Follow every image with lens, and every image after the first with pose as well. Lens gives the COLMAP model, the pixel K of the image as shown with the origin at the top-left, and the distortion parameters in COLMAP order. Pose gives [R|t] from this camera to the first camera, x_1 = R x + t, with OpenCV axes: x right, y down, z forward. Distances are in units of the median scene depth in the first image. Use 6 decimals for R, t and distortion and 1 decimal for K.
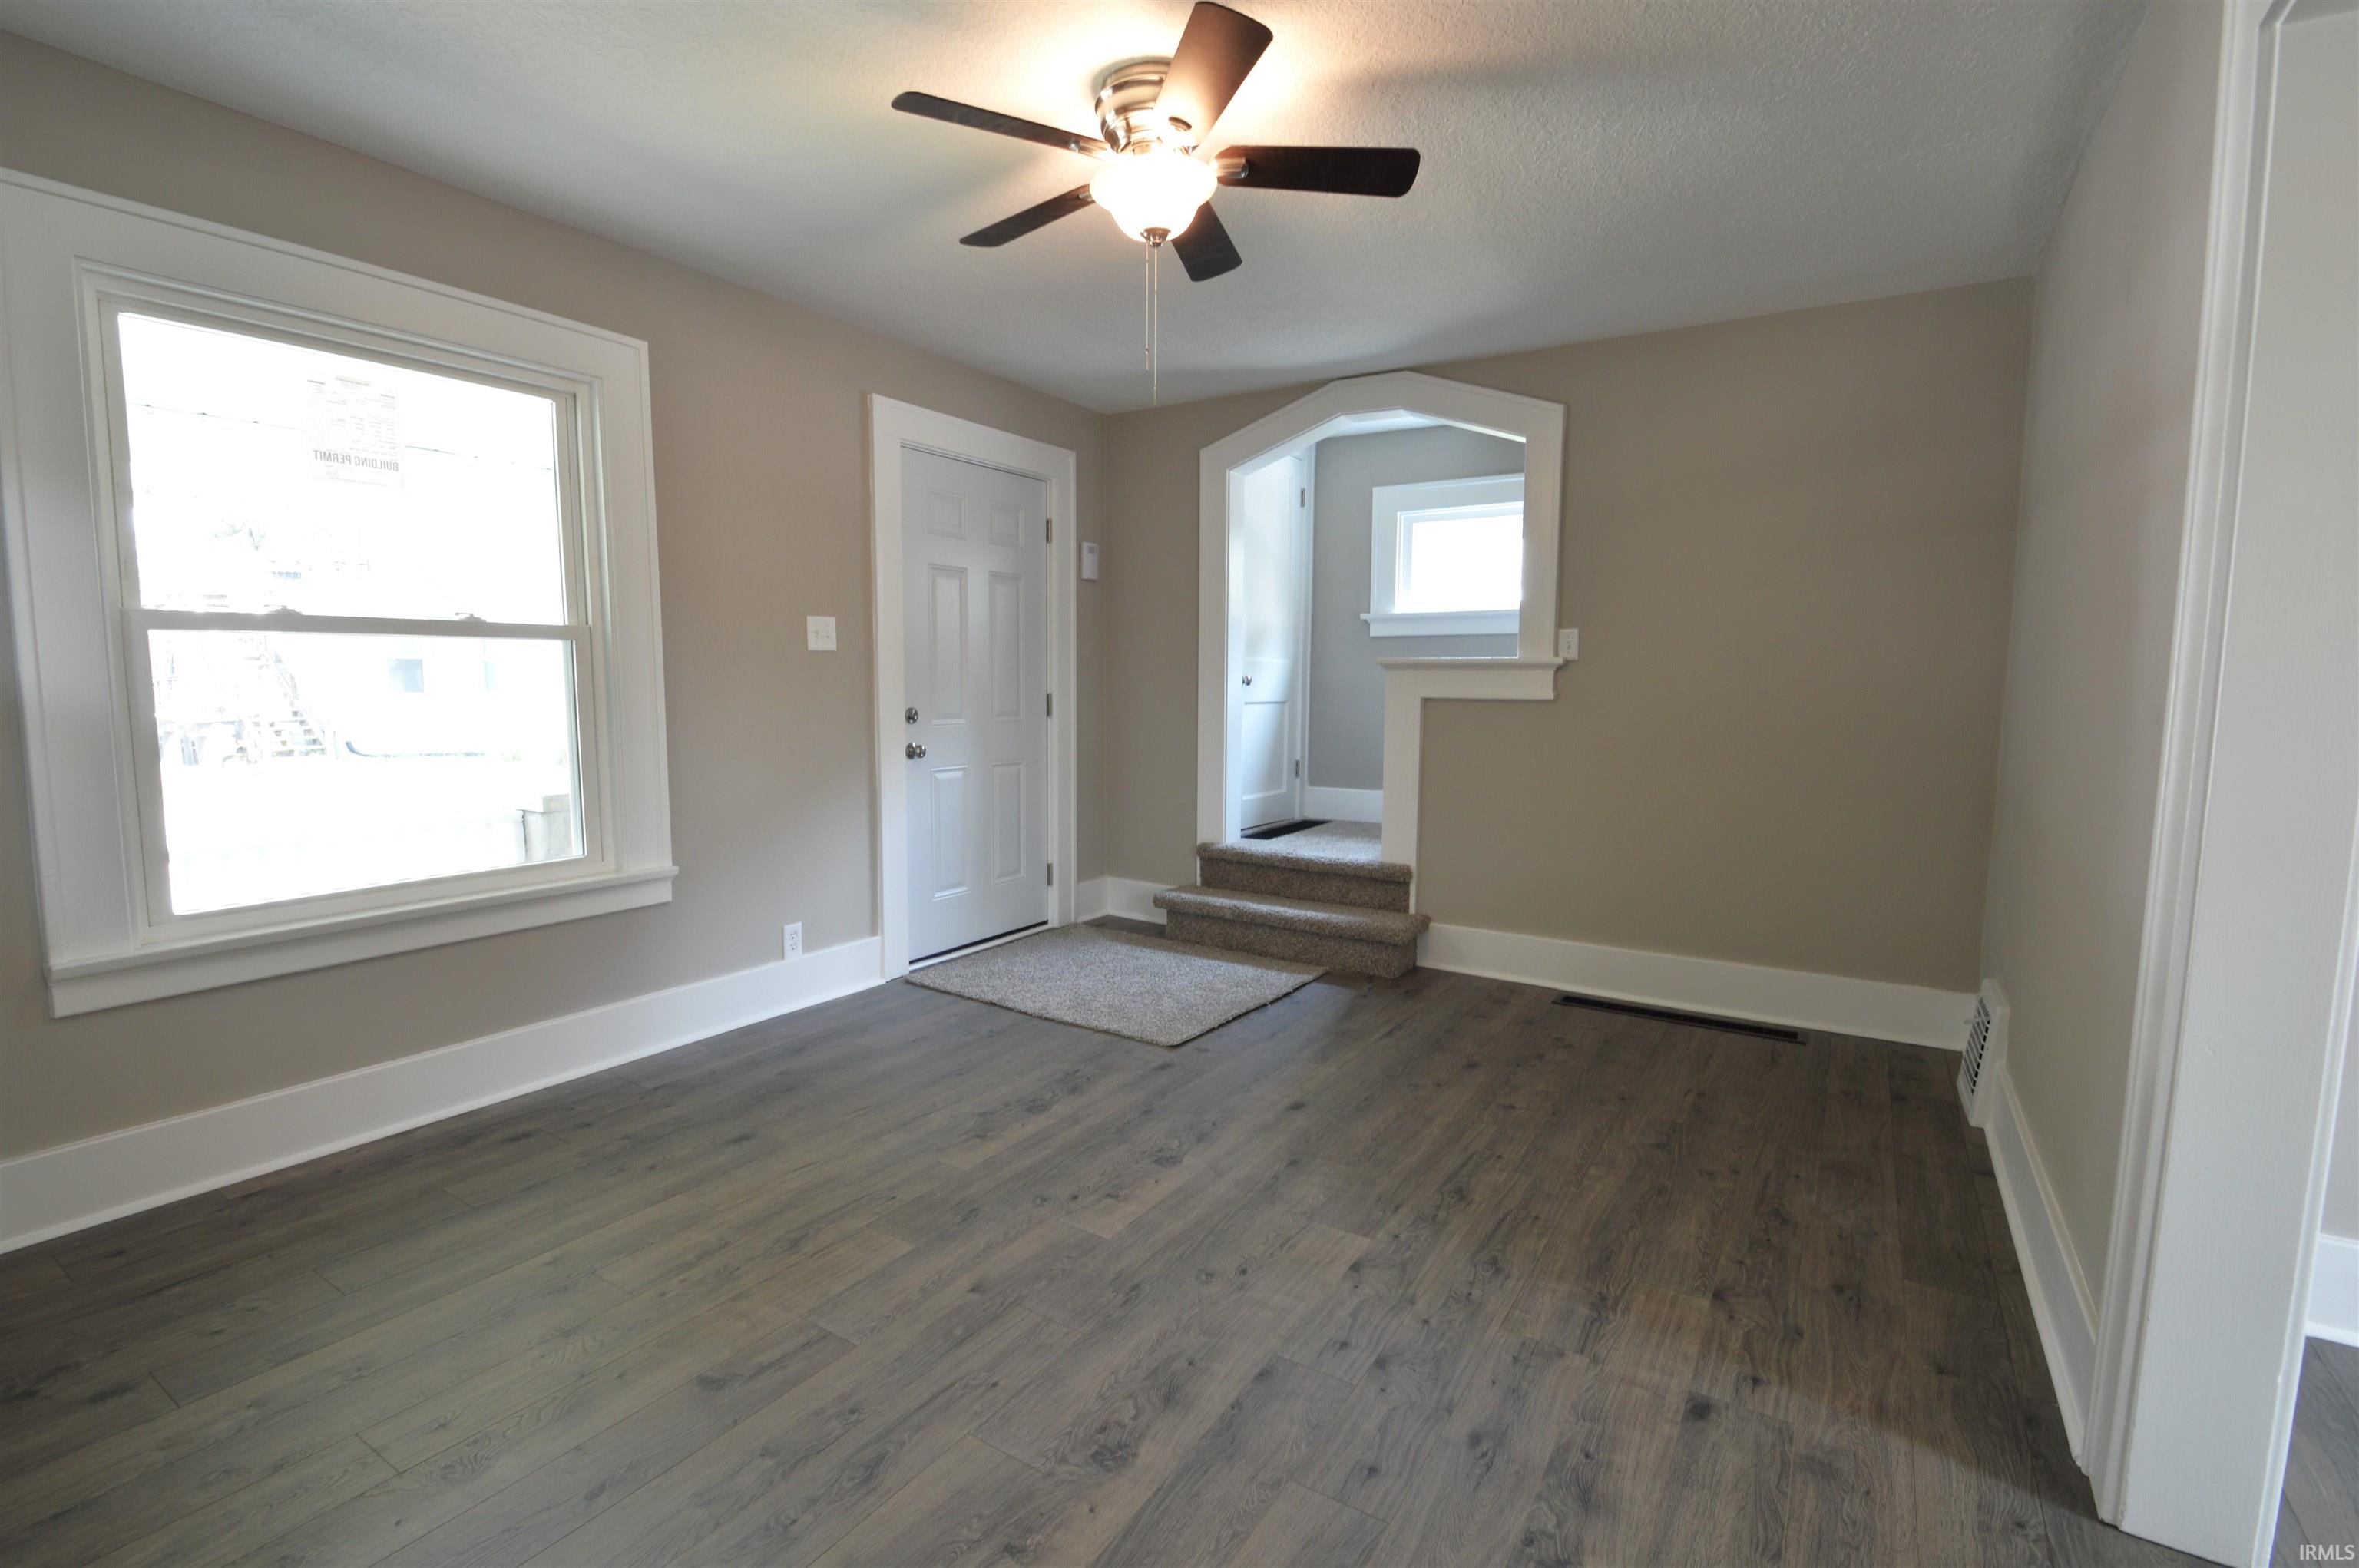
lens RADIAL K [[1061.4, 0, 1156.3], [0, 1061.4, 783.2], [0, 0, 1]] dist [0.002999, -0.000333]
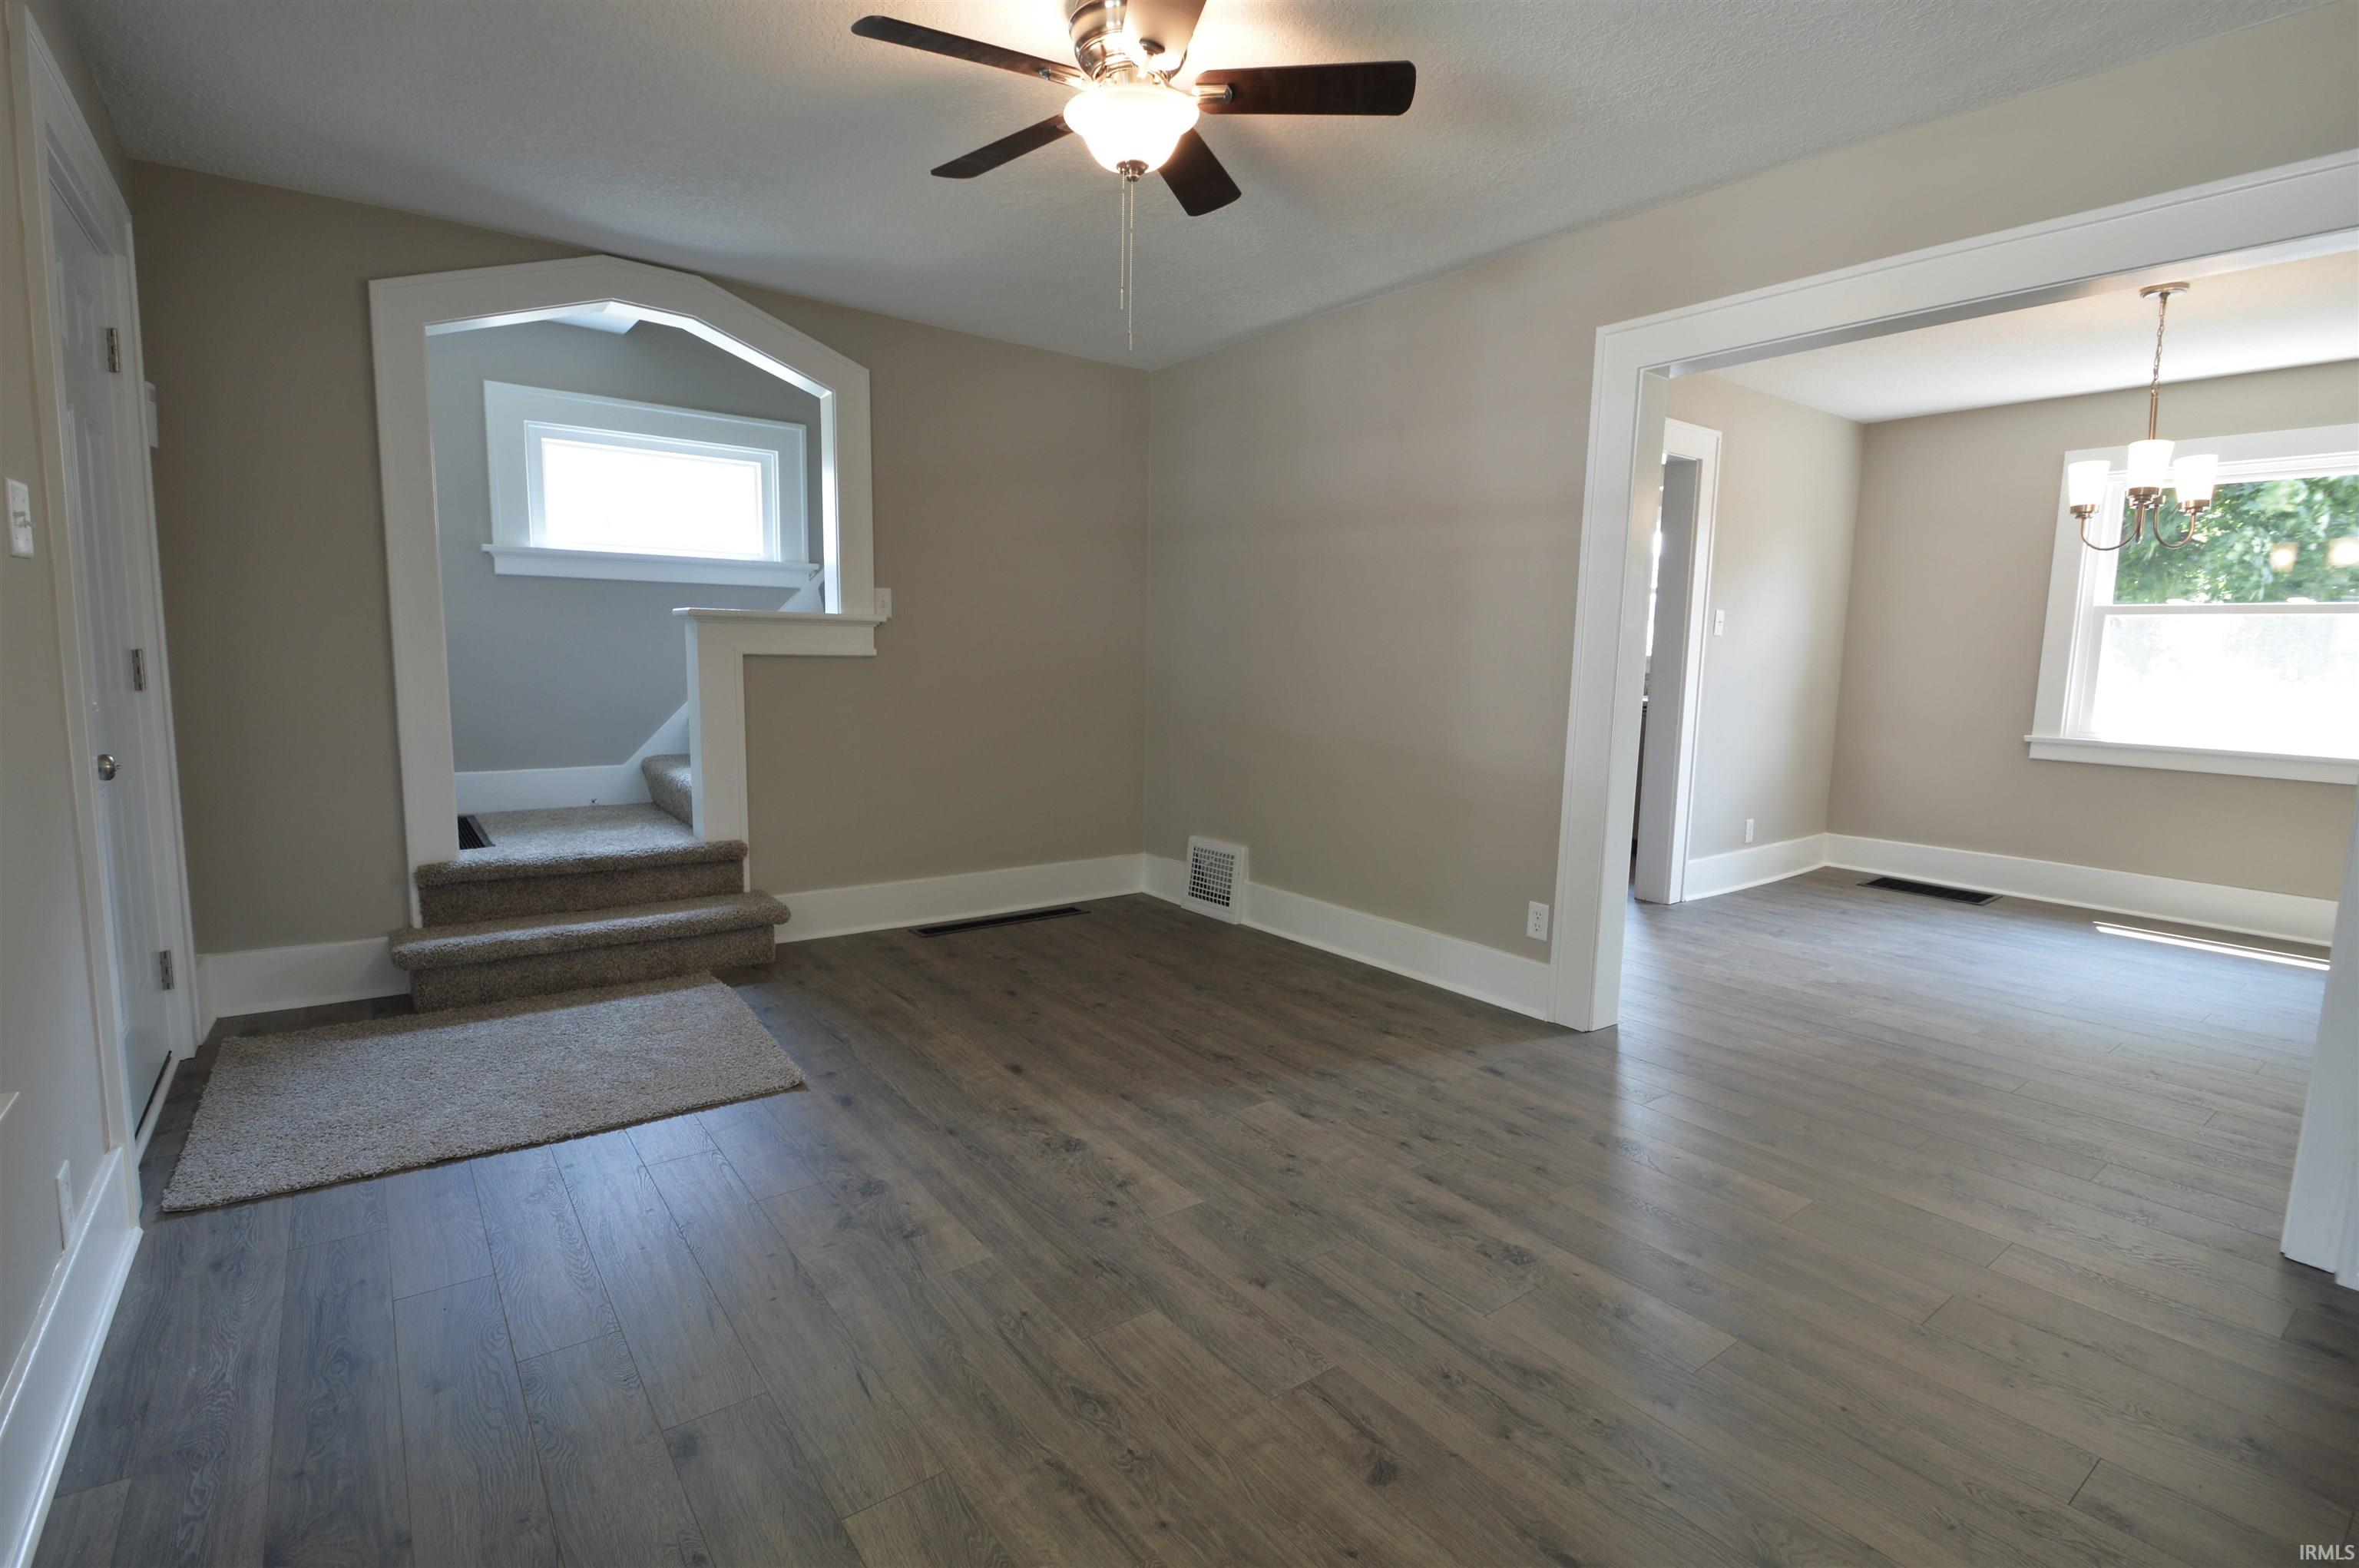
lens RADIAL K [[1086.4, 0, 1154.5], [0, 1086.4, 785.4], [0, 0, 1]] dist [0.000096, -0.000413]
pose [[0.352925, -0.116838, 0.928328, -0.858602], [0.073626, 0.992564, 0.096932, -0.056582], [-0.932750, 0.034140, 0.358903, 0.586896]]
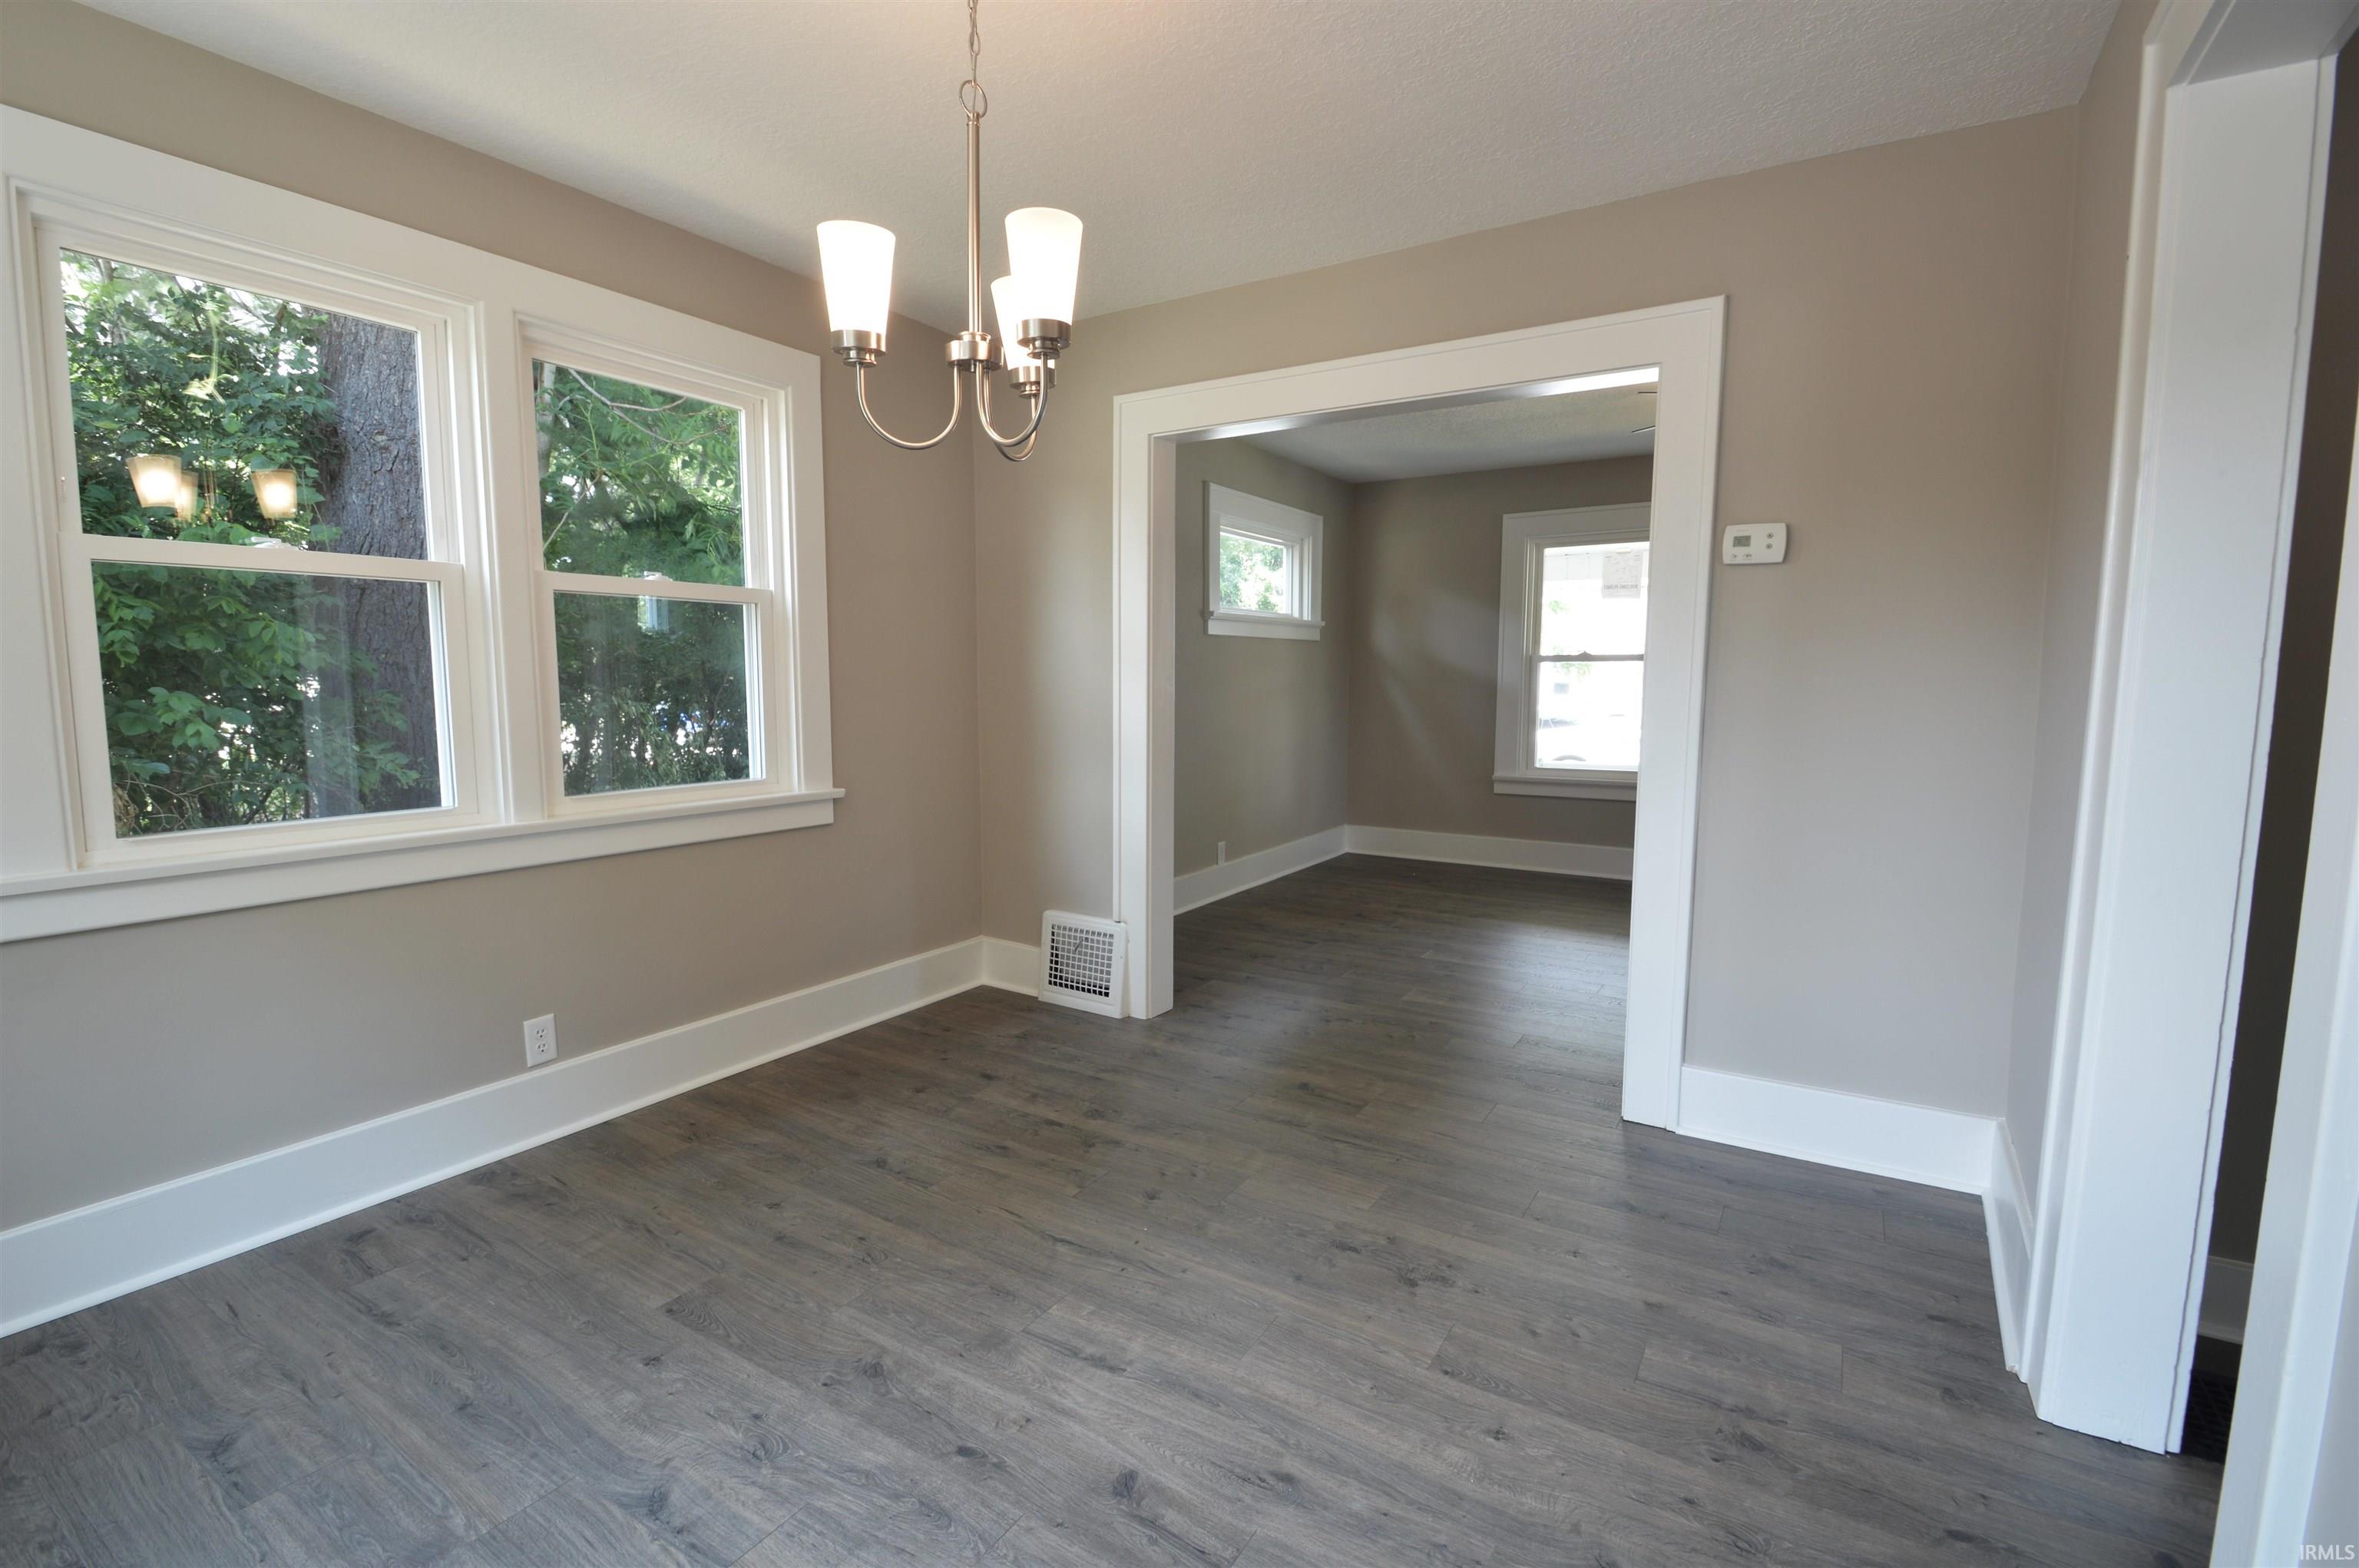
lens RADIAL K [[1061.4, 0, 1156.3], [0, 1061.4, 783.2], [0, 0, 1]] dist [0.002999, -0.000333]
pose [[0.006952, 0.098402, -0.995122, 1.672449], [-0.099899, 0.990237, 0.097221, -0.002514], [0.994973, 0.098735, 0.016714, -0.007898]]
